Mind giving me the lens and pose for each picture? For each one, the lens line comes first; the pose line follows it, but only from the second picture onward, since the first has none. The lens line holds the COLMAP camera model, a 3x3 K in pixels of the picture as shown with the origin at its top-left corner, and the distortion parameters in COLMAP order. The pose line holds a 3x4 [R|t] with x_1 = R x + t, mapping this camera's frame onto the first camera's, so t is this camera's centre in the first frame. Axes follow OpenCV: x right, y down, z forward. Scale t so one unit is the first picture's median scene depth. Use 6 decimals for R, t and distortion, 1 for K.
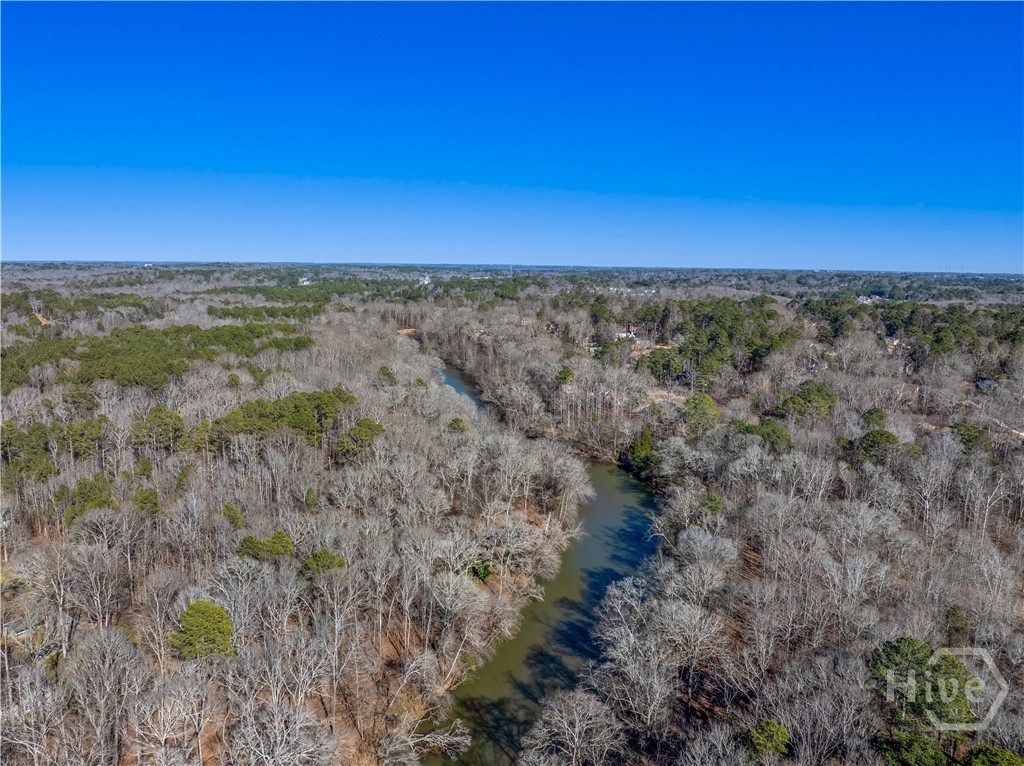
lens RADIAL K [[732.6, 0, 509.9], [0, 732.6, 382.1], [0, 0, 1]] dist [-0.009844, 0.002998]
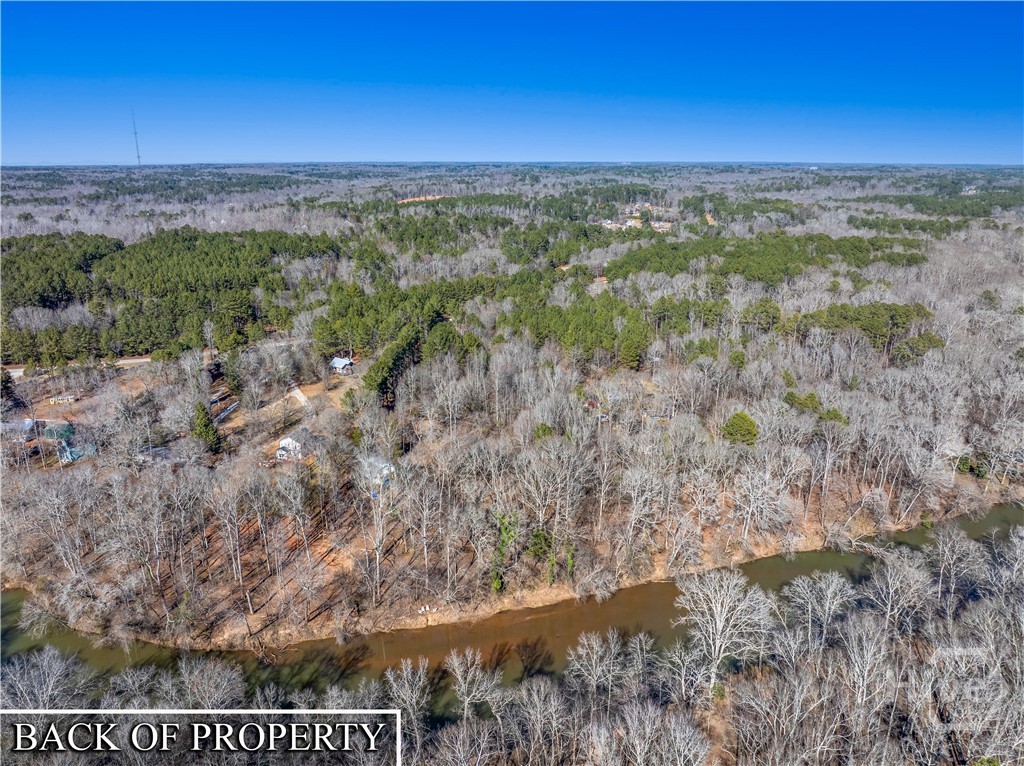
lens RADIAL K [[732.6, 0, 511.6], [0, 732.6, 382.4], [0, 0, 1]] dist [-0.009844, 0.002998]
pose [[0.670654, 0.208392, -0.711896, 0.064146], [-0.115162, 0.977340, 0.177605, 0.000031], [0.732777, -0.037128, 0.679456, -0.083325]]
